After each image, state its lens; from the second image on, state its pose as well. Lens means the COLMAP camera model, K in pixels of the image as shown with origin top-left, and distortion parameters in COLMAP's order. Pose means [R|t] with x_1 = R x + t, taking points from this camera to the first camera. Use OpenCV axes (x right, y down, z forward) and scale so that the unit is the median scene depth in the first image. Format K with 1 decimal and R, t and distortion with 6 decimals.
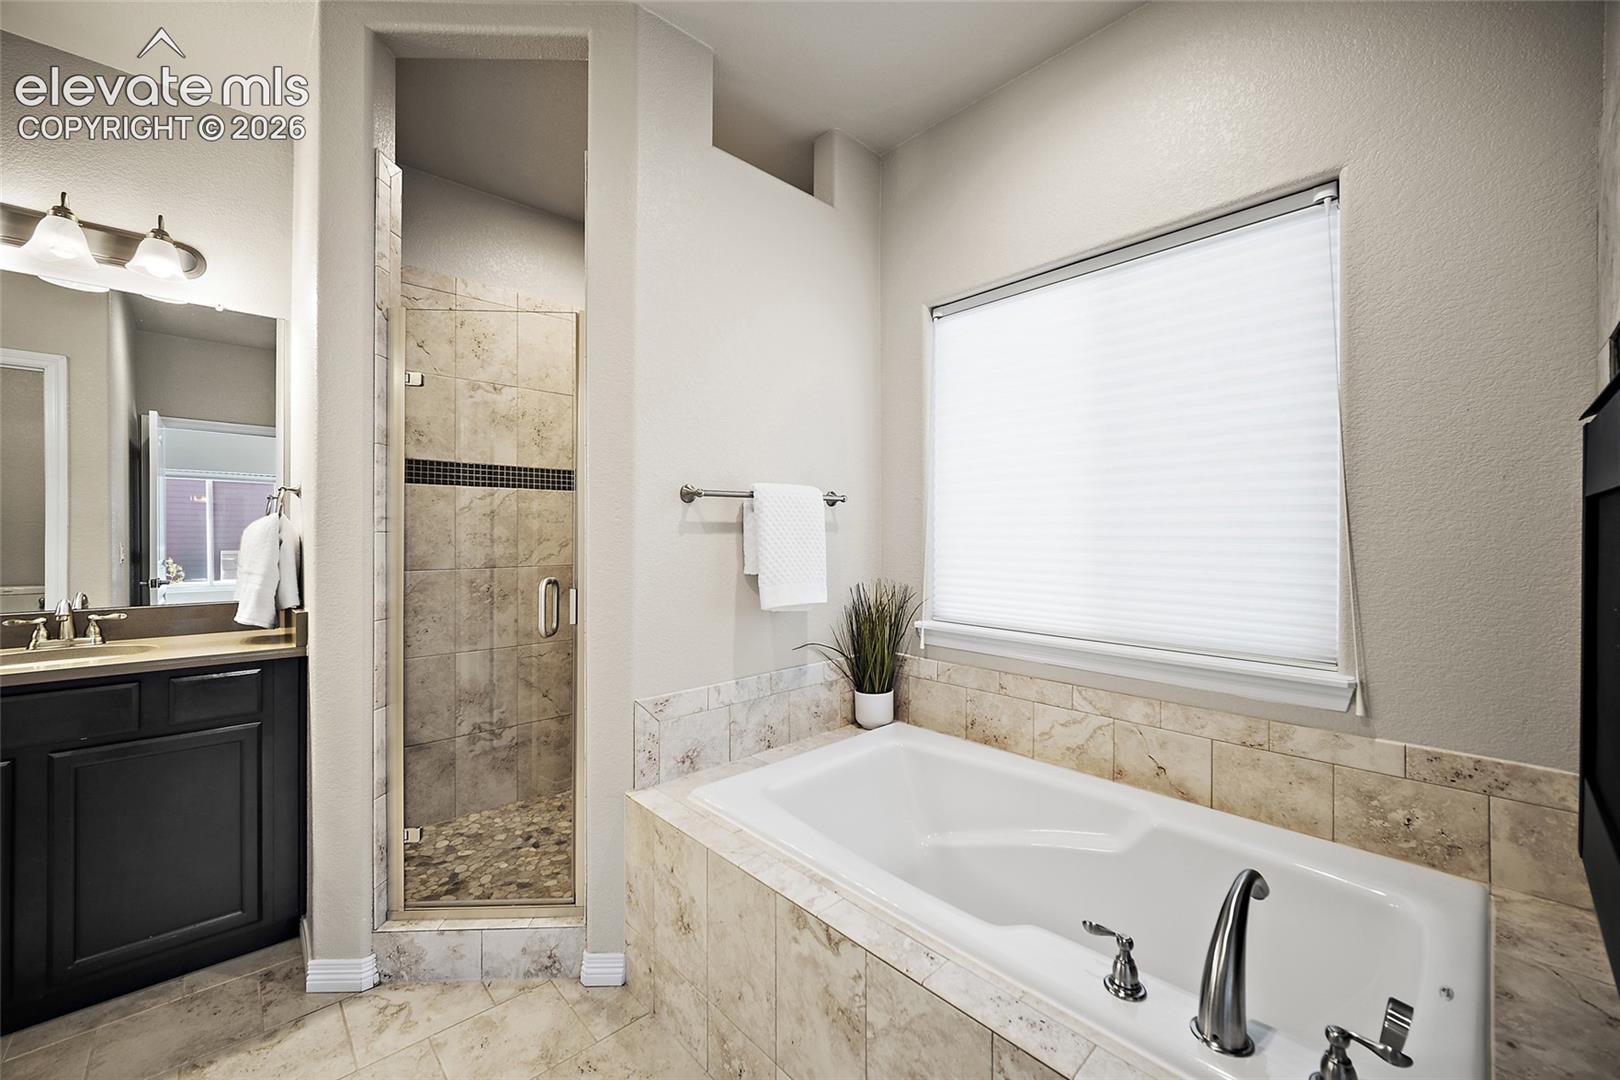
lens RADIAL K [[634.5, 0, 818.2], [0, 634.5, 533.5], [0, 0, 1]] dist [-0.005431, 0.001208]
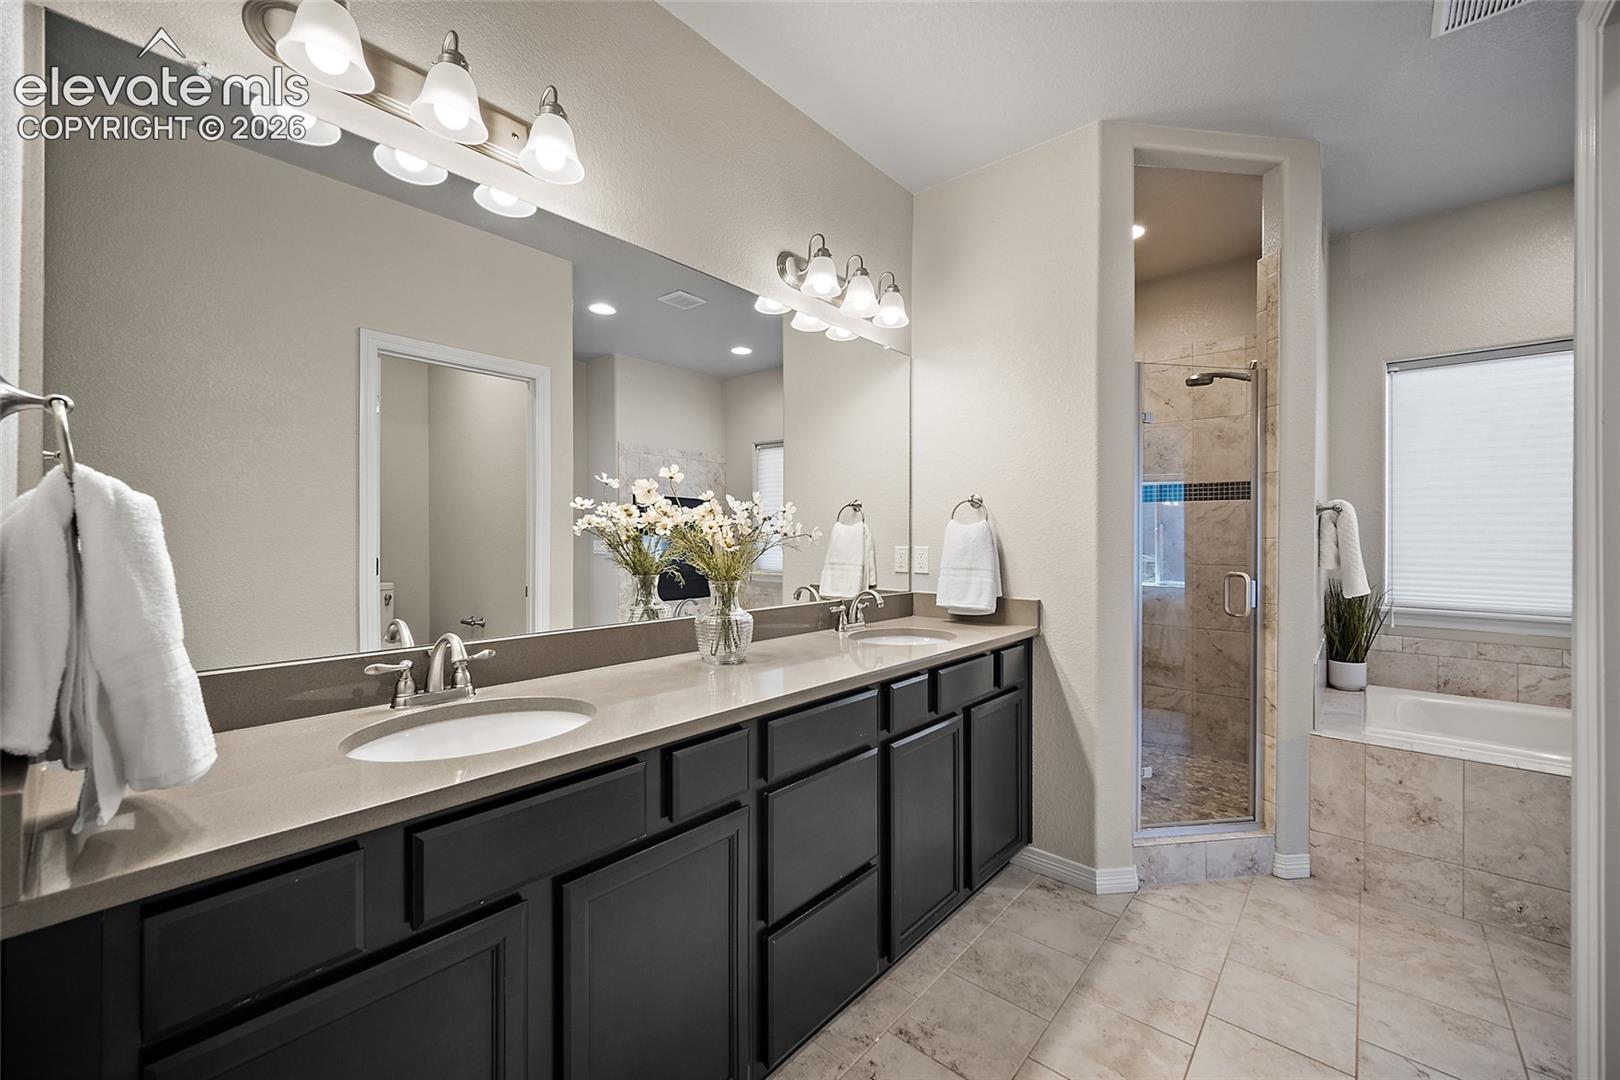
lens RADIAL K [[634.5, 0, 851.8], [0, 634.5, 532.8], [0, 0, 1]] dist [-0.005431, 0.001208]
pose [[0.994417, 0.006418, 0.105322, -1.346974], [-0.006208, 0.999978, -0.002316, -0.001988], [-0.105334, 0.001649, 0.994435, -0.212341]]
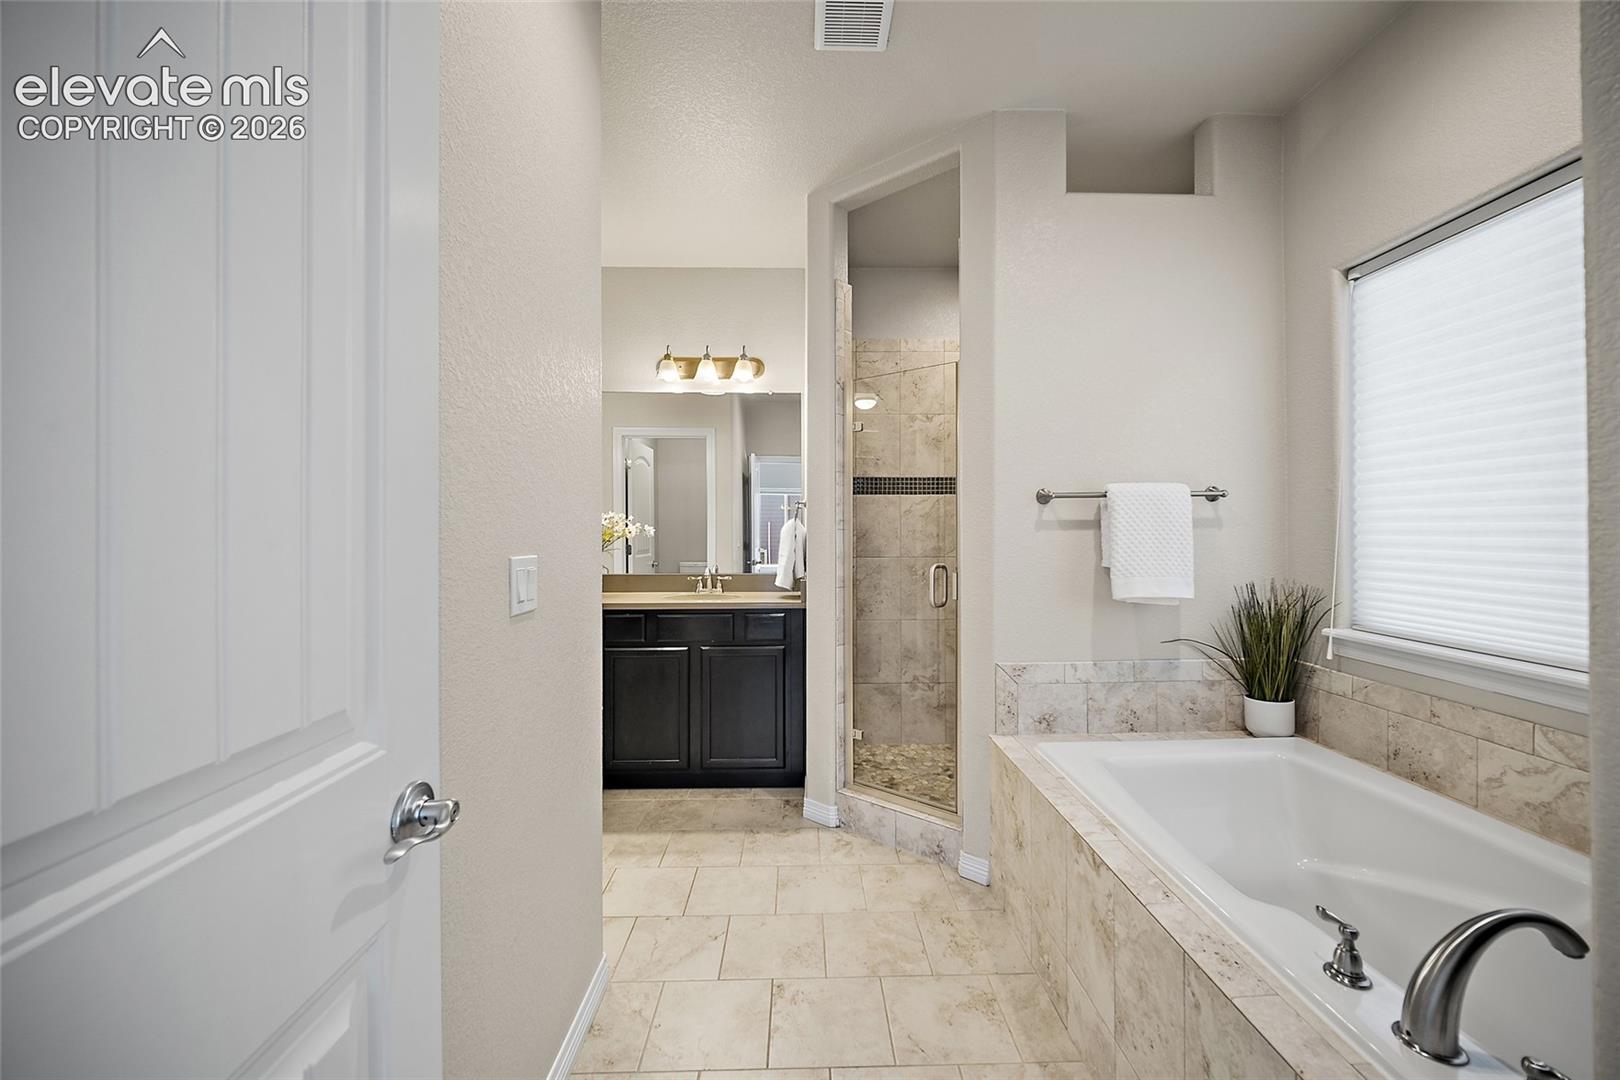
lens RADIAL K [[634.5, 0, 822.9], [0, 634.5, 529.6], [0, 0, 1]] dist [-0.005431, 0.001208]
pose [[0.751529, -0.003704, -0.659689, 0.271157], [0.003334, 0.999993, -0.001817, -0.000043], [0.659691, -0.000833, 0.751536, -0.164251]]
